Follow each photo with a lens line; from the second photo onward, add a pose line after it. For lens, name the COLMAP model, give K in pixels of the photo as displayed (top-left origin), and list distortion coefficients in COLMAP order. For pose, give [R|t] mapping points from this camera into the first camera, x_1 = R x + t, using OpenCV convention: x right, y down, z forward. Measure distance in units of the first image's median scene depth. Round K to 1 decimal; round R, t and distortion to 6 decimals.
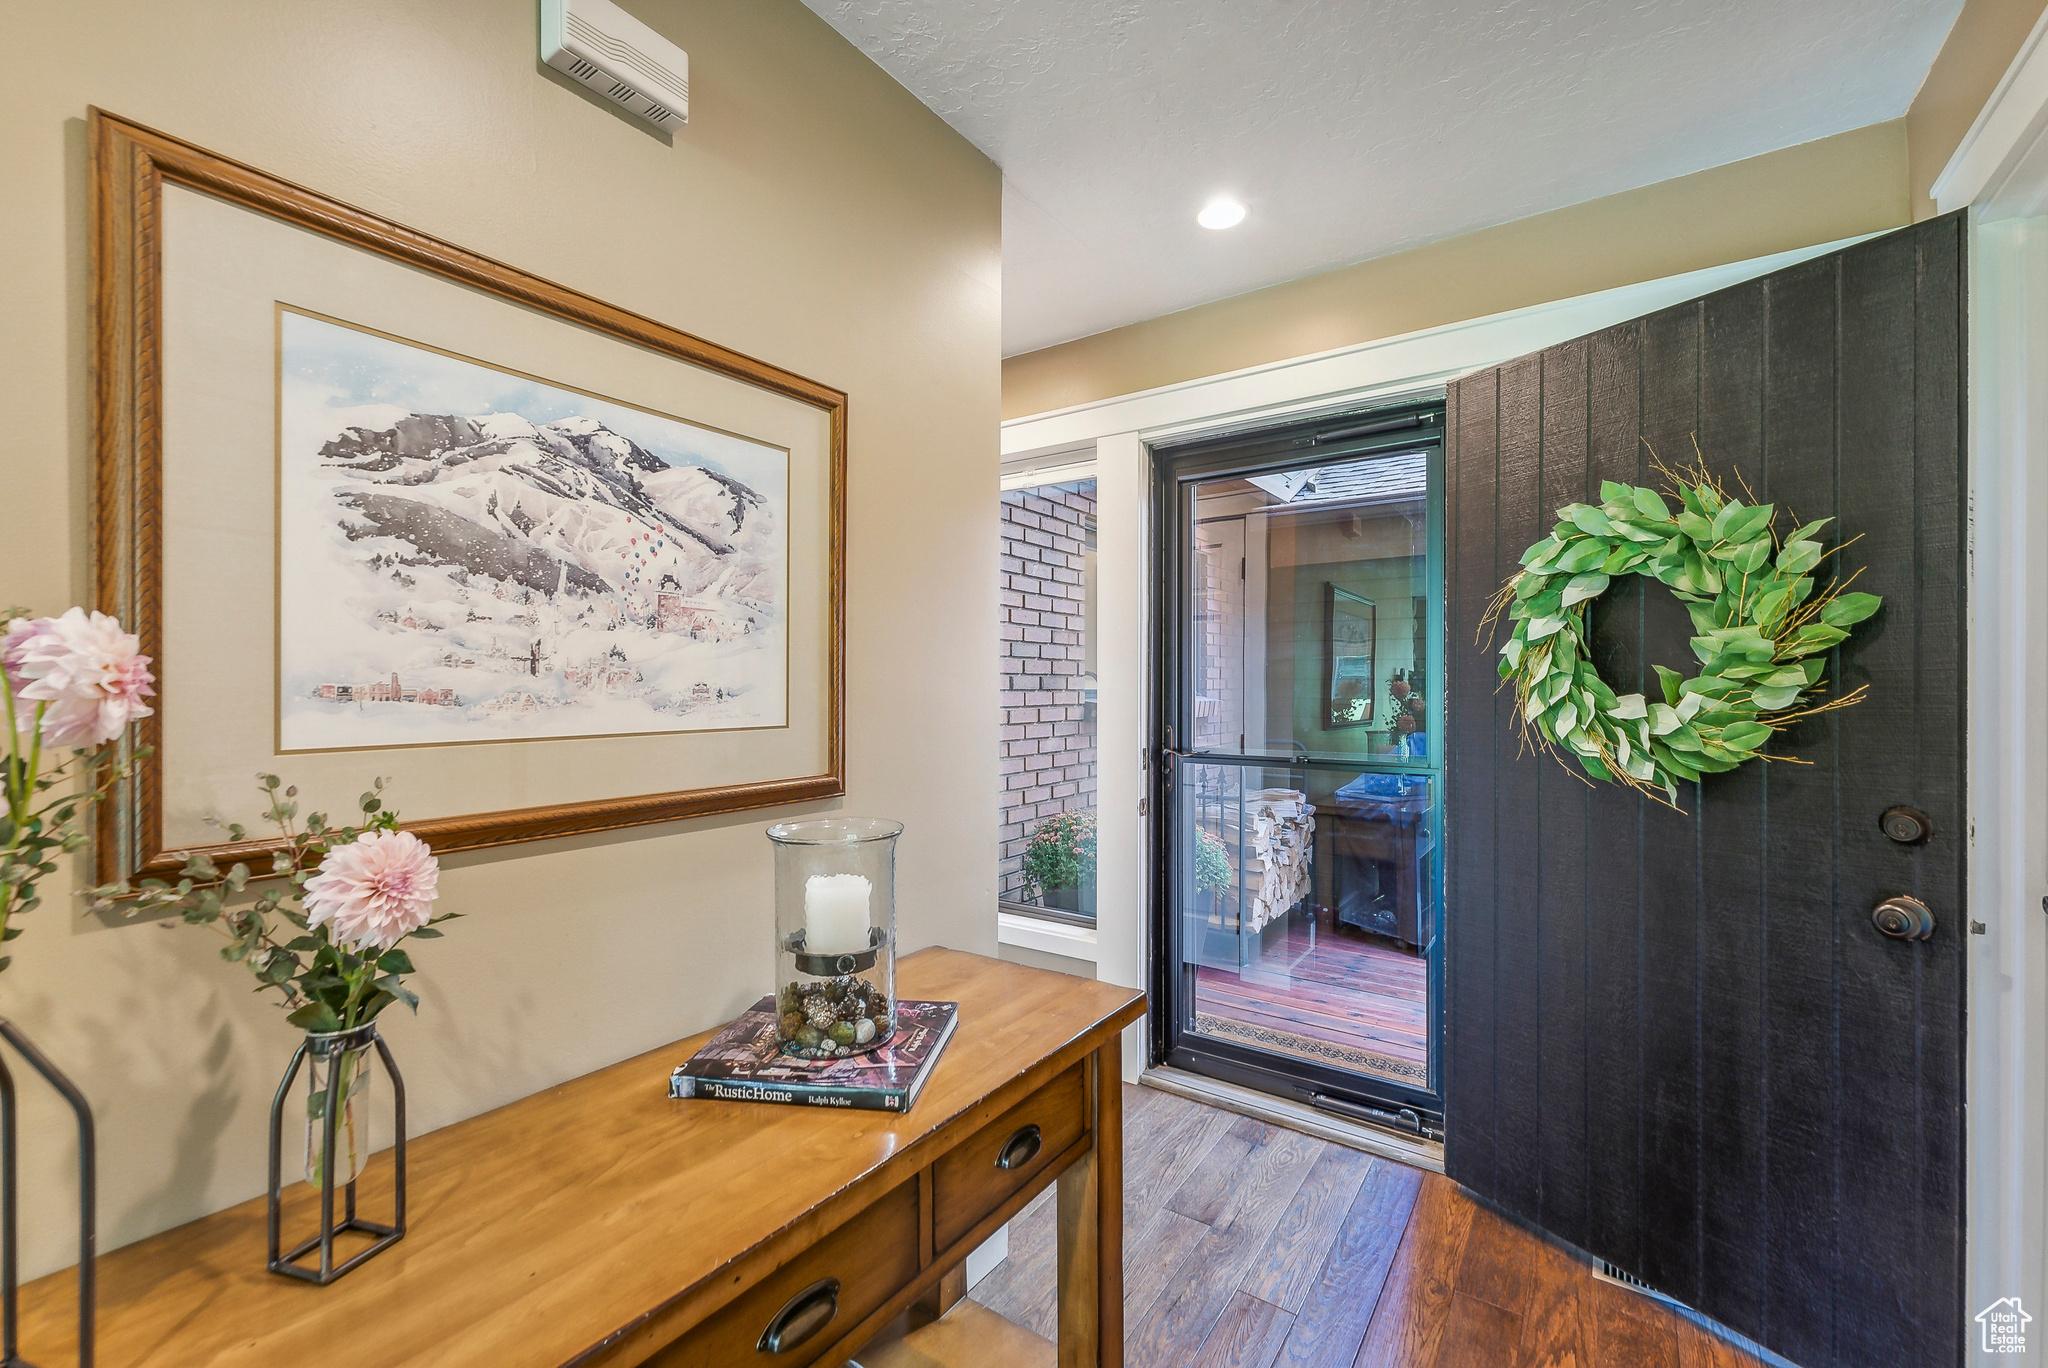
lens RADIAL K [[847.7, 0, 1022.8], [0, 847.7, 687.0], [0, 0, 1]] dist [-0.002290, 0.000341]
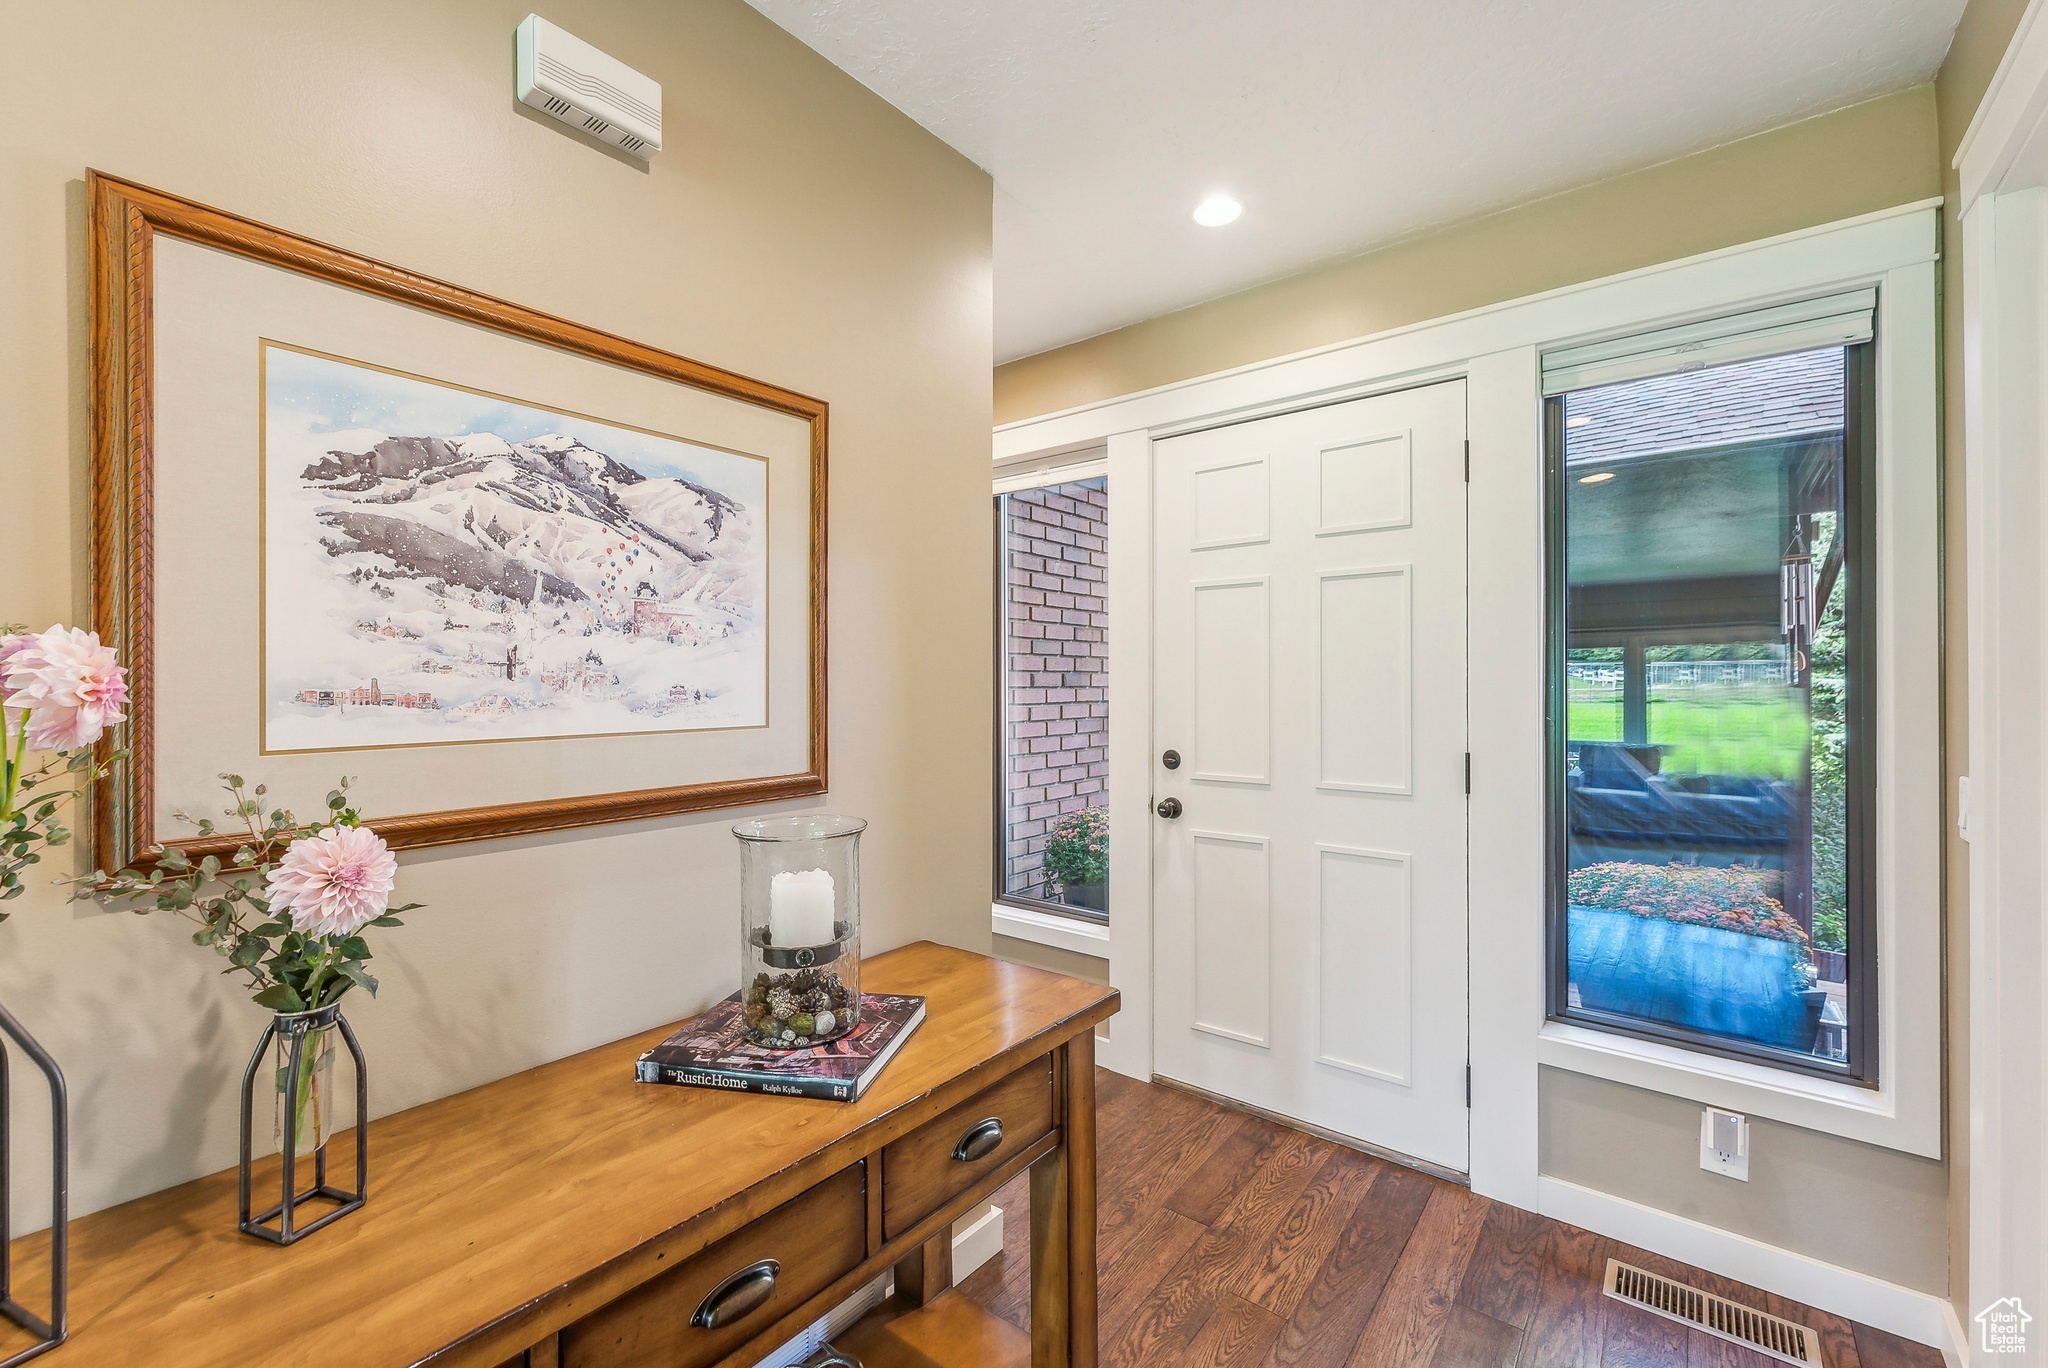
lens RADIAL K [[847.7, 0, 1027.4], [0, 847.7, 679.5], [0, 0, 1]] dist [-0.002290, 0.000341]
pose [[0.997903, -0.004046, -0.064606, 0.137890], [0.003876, 0.999989, -0.002757, -0.008346], [0.064616, 0.002501, 0.997907, -0.015765]]
